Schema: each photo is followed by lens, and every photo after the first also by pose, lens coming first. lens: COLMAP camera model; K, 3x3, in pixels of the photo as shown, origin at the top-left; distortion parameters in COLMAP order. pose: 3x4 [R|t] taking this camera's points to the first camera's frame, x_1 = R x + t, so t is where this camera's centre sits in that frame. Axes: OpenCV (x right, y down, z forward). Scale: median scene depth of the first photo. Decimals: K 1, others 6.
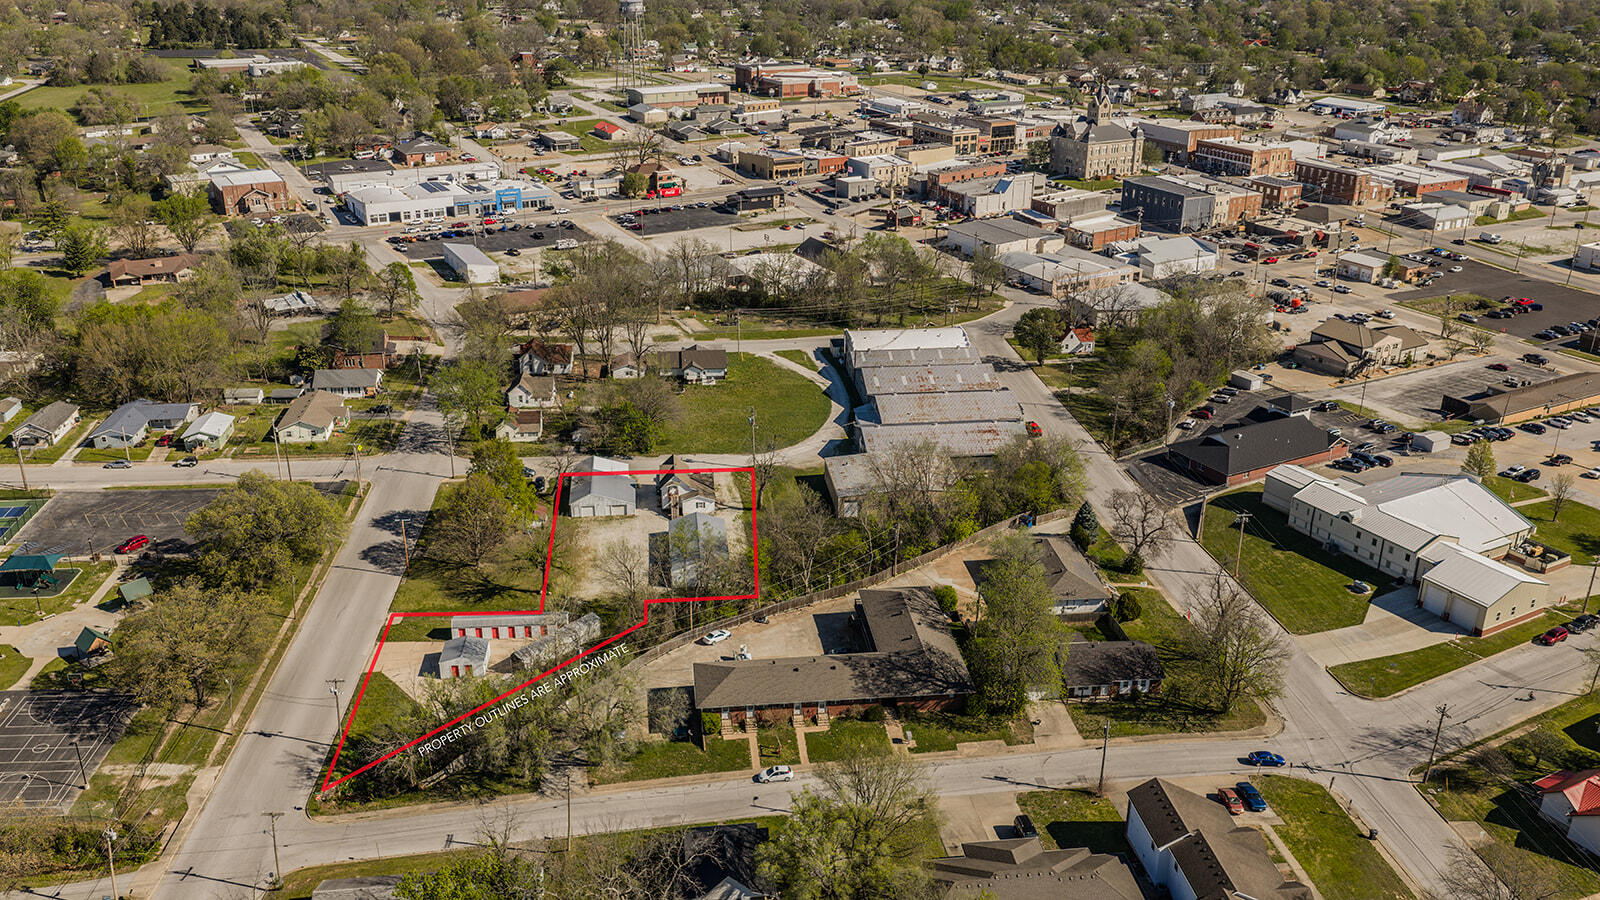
lens RADIAL K [[1326.2, 0, 800.0], [0, 1326.2, 452.0], [0, 0, 1]] dist [0.028442, -0.051691]
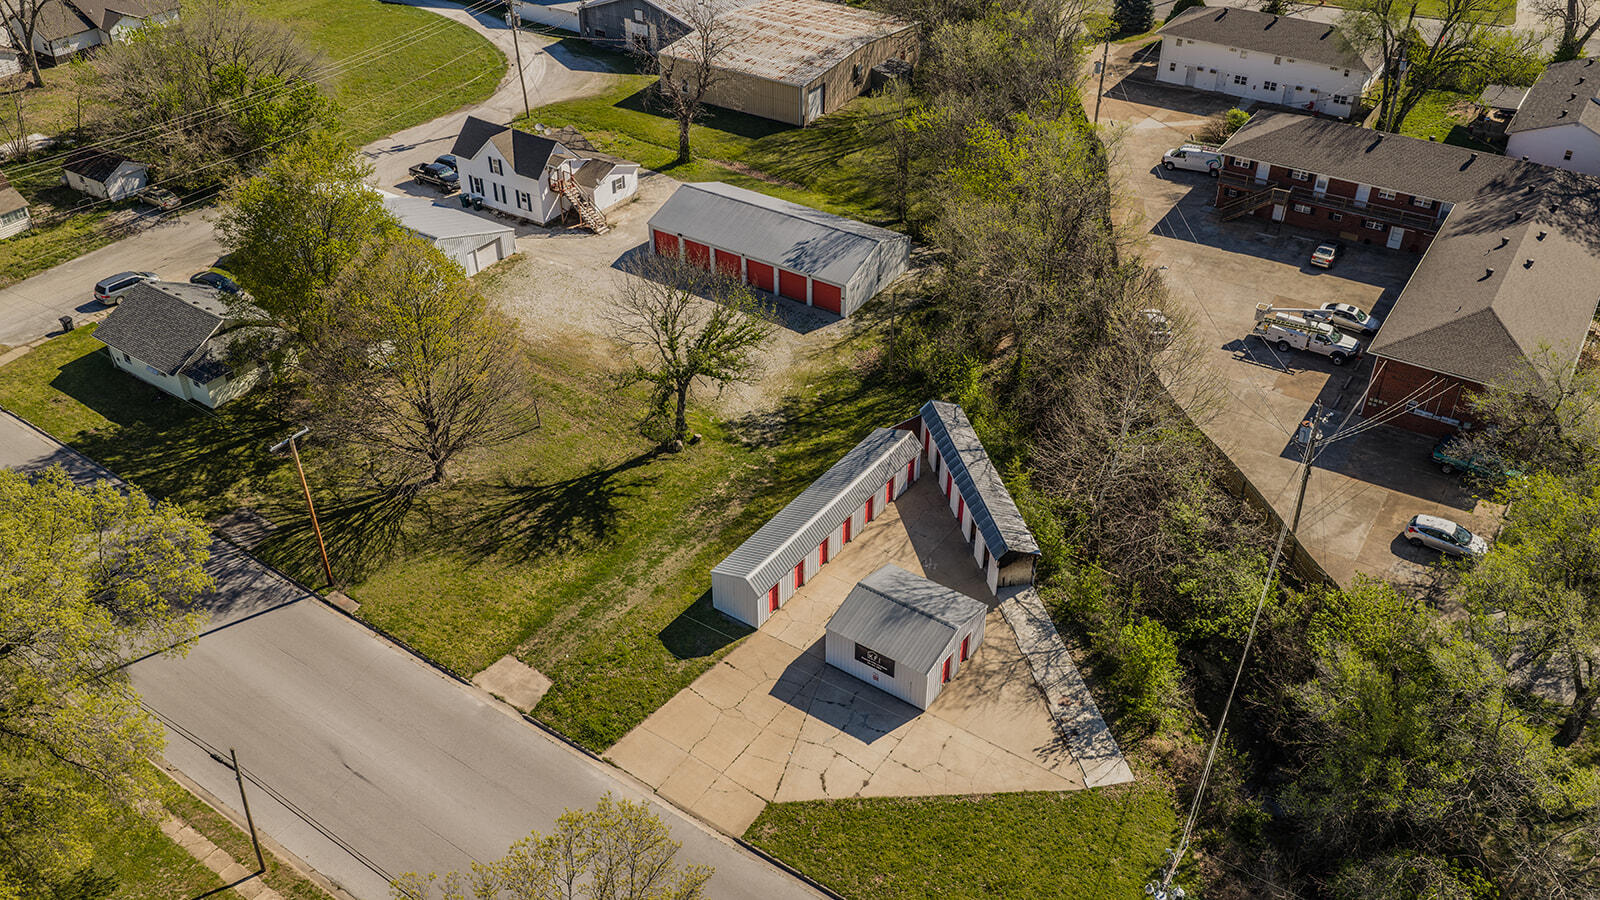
lens RADIAL K [[1326.2, 0, 802.4], [0, 1326.2, 455.0], [0, 0, 1]] dist [0.028442, -0.051691]
pose [[0.643420, -0.449537, 0.619619, -0.228253], [0.297544, 0.892633, 0.338636, -0.009630], [-0.705321, -0.033522, 0.708095, 0.368443]]
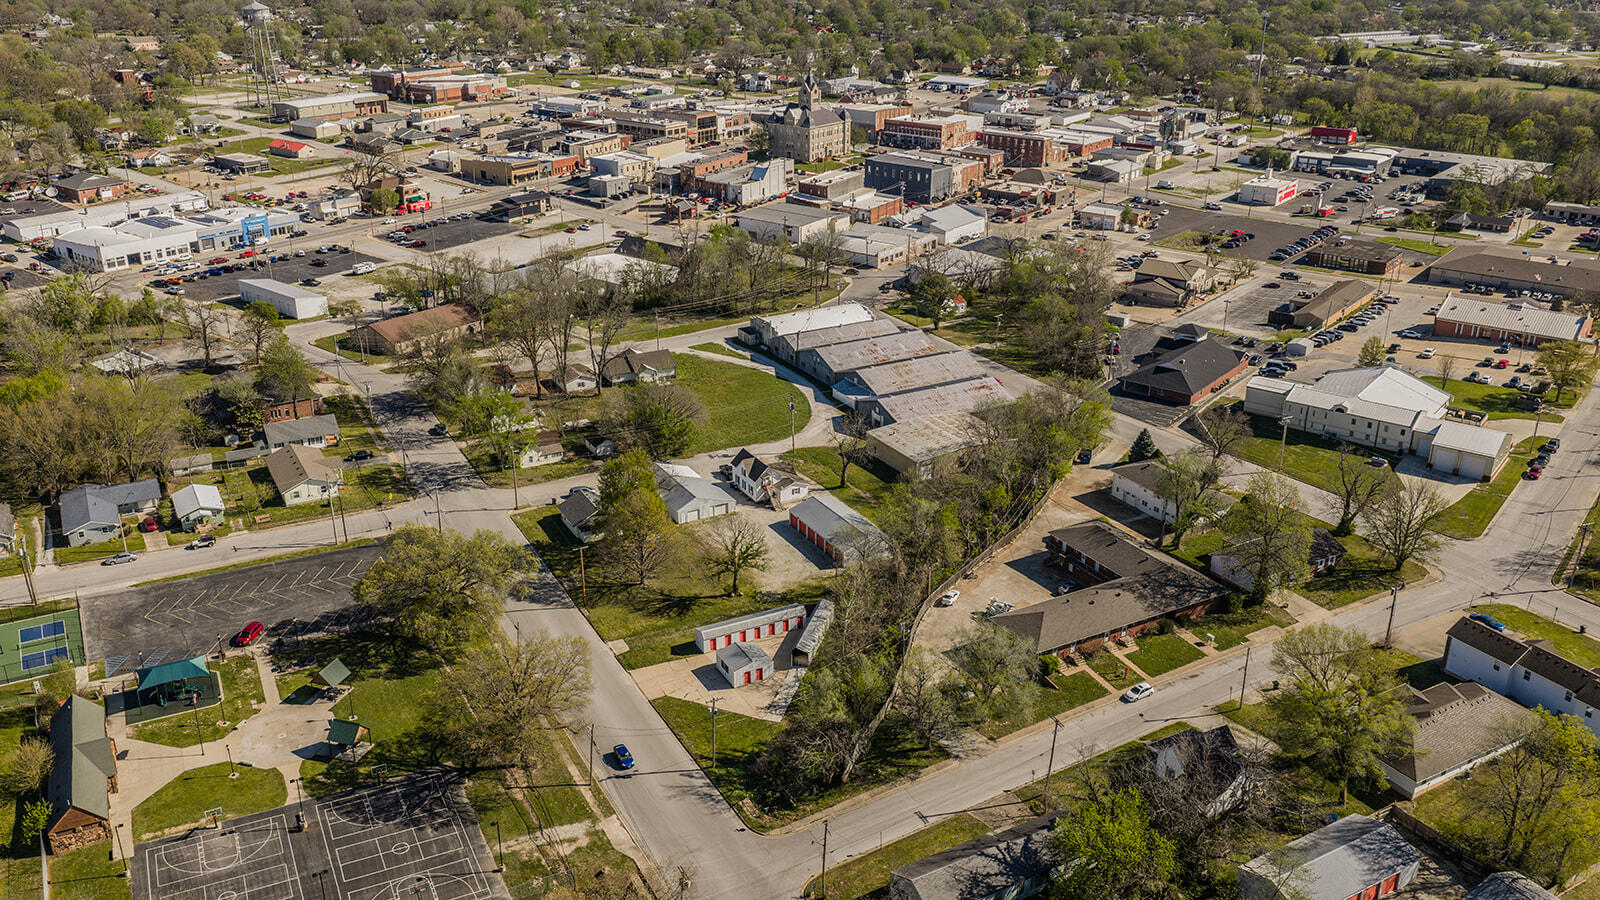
lens RADIAL K [[1326.2, 0, 799.6], [0, 1326.2, 447.5], [0, 0, 1]] dist [0.028442, -0.051691]
pose [[0.922771, -0.149431, 0.355196, -0.261214], [0.149842, 0.988354, 0.026523, -0.012074], [-0.355023, 0.028749, 0.934416, 0.025832]]
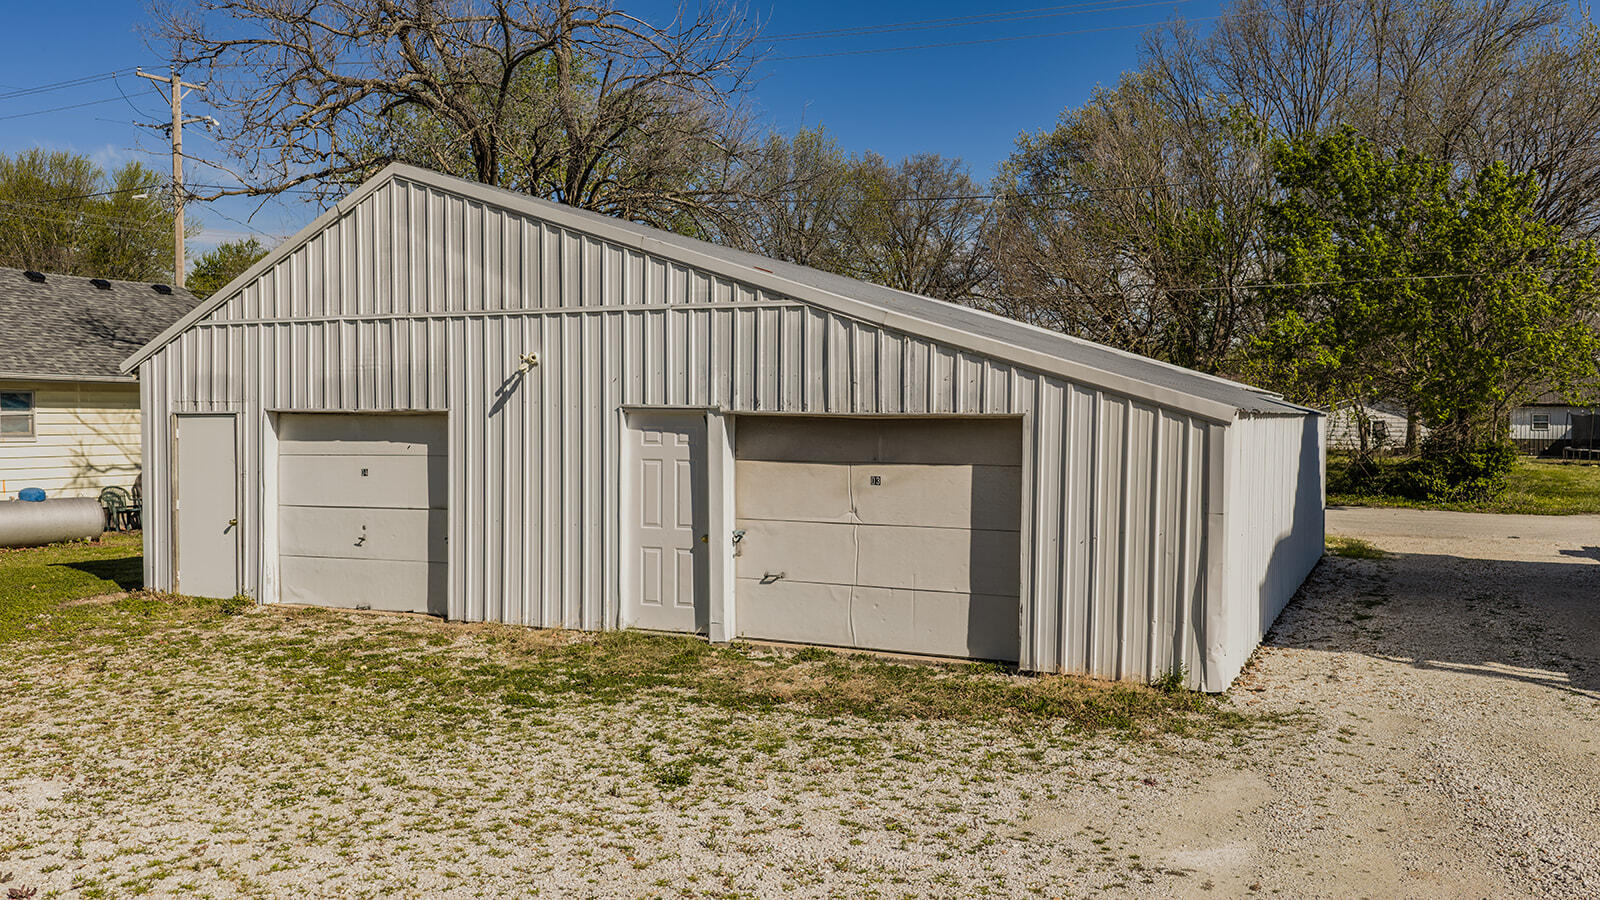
lens RADIAL K [[1326.2, 0, 799.2], [0, 1326.2, 450.6], [0, 0, 1]] dist [0.028442, -0.051691]
pose [[0.854380, 0.008891, -0.519573, -0.069413], [-0.186084, 0.938783, -0.289930, 0.033225], [0.485189, 0.344395, 0.803731, 0.583227]]
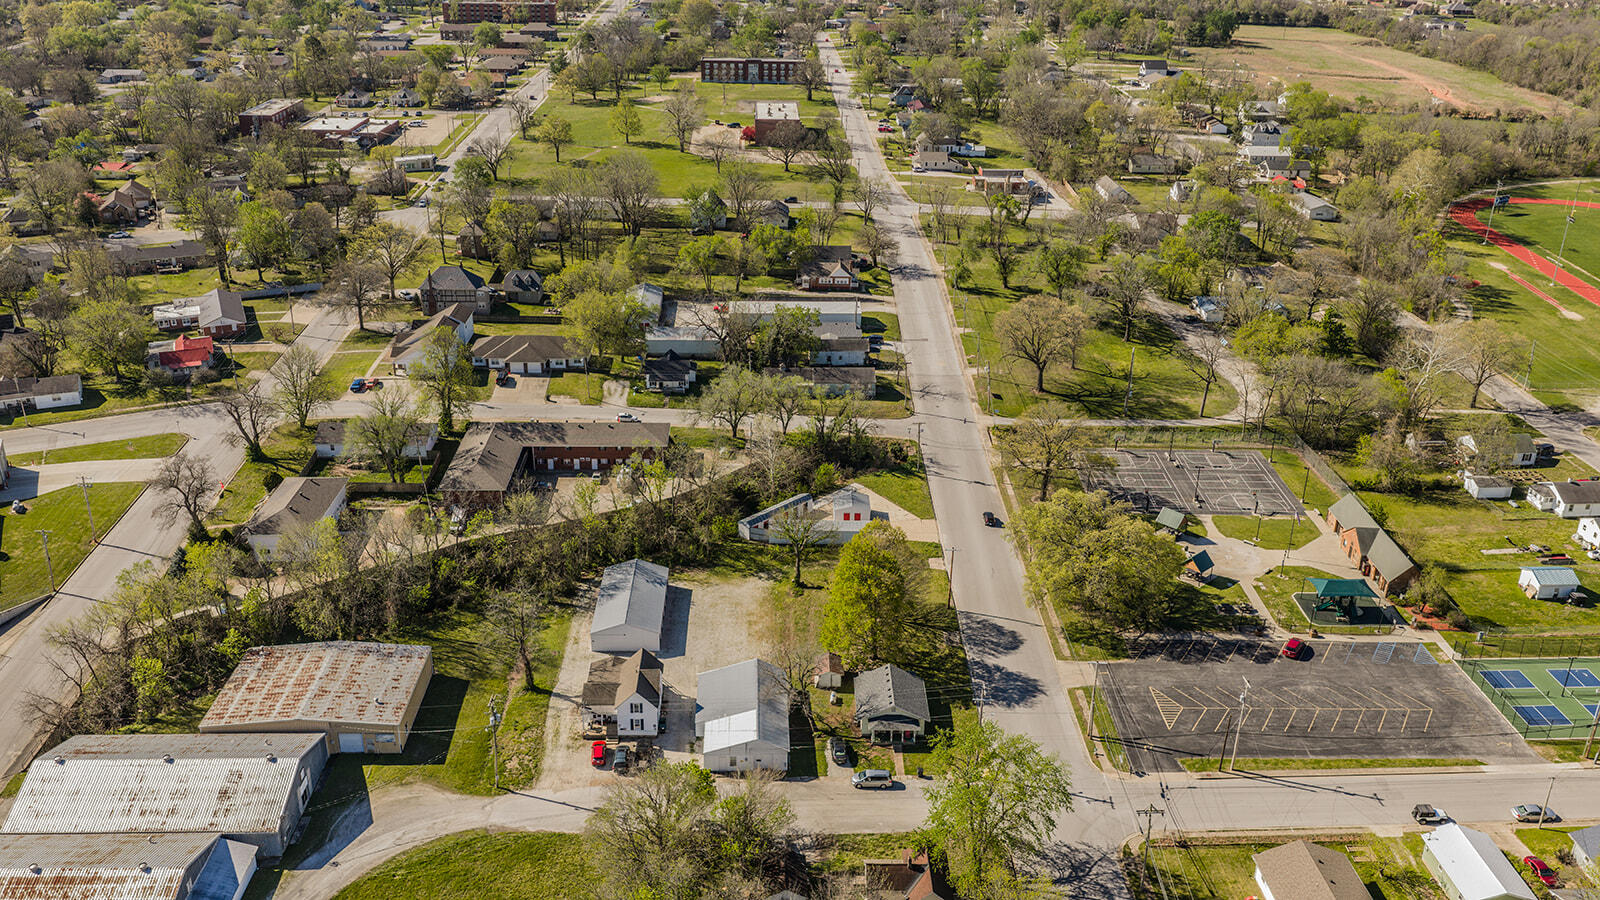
lens RADIAL K [[1326.2, 0, 805.7], [0, 1326.2, 448.6], [0, 0, 1]] dist [0.028442, -0.051691]
pose [[-0.996901, -0.051235, 0.059695, -0.134519], [0.006446, 0.703078, 0.711084, -0.351563], [-0.078403, 0.709265, -0.700569, 0.866361]]
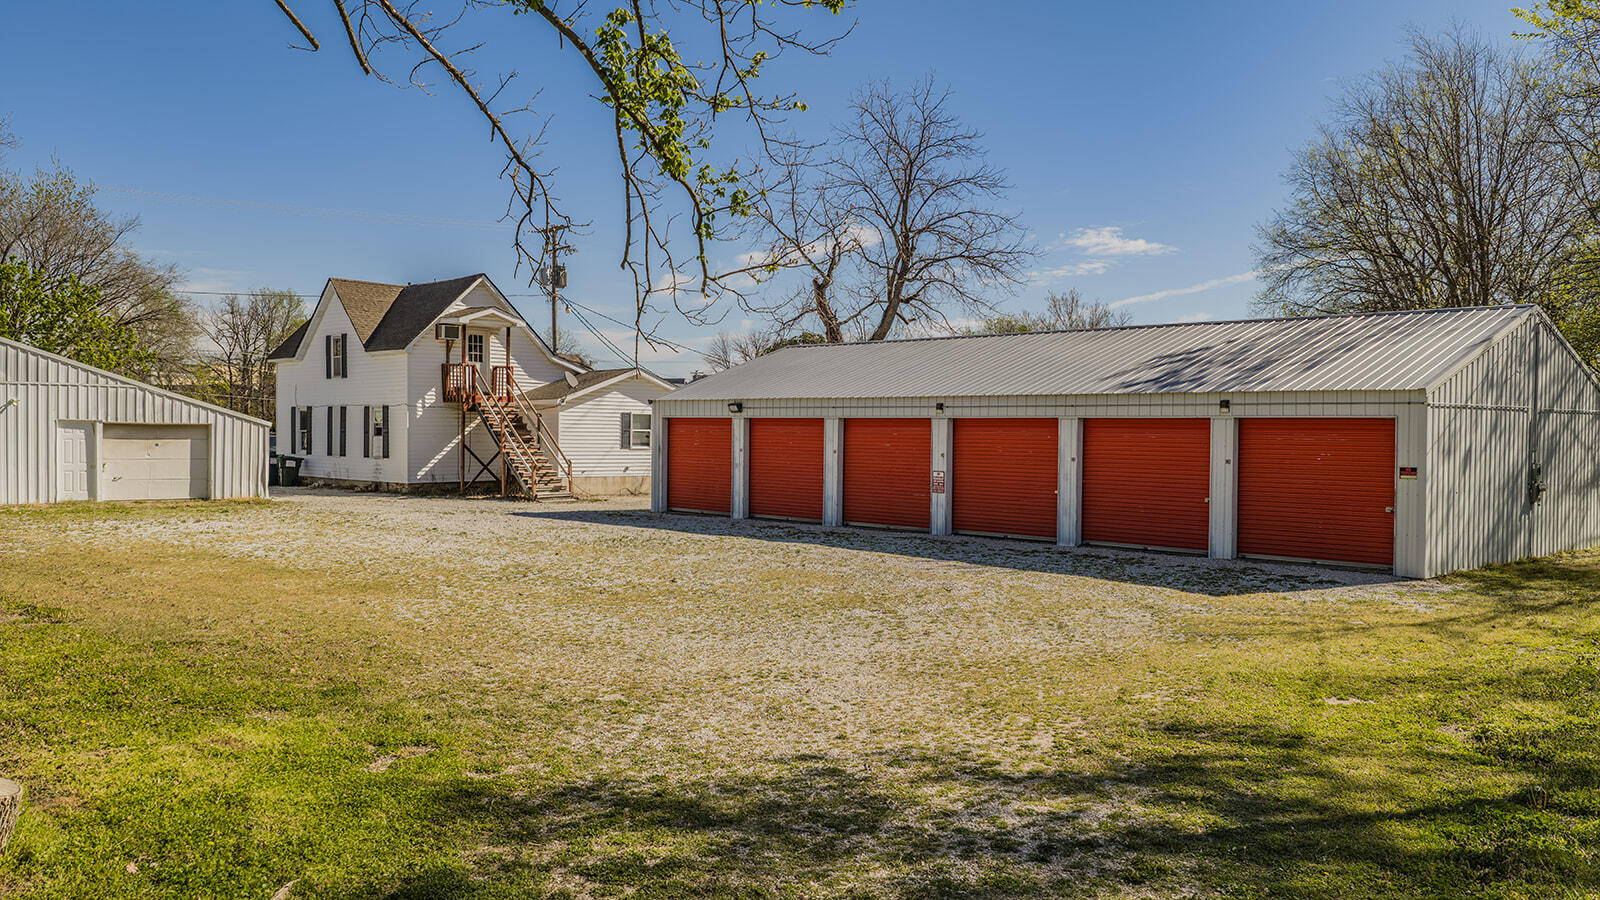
lens RADIAL K [[1326.2, 0, 798.2], [0, 1326.2, 451.6], [0, 0, 1]] dist [0.028442, -0.051691]
pose [[0.790883, -0.009122, 0.611900, -0.102903], [0.229567, 0.931291, -0.282834, 0.060198], [-0.567277, 0.364161, 0.738636, 0.518476]]
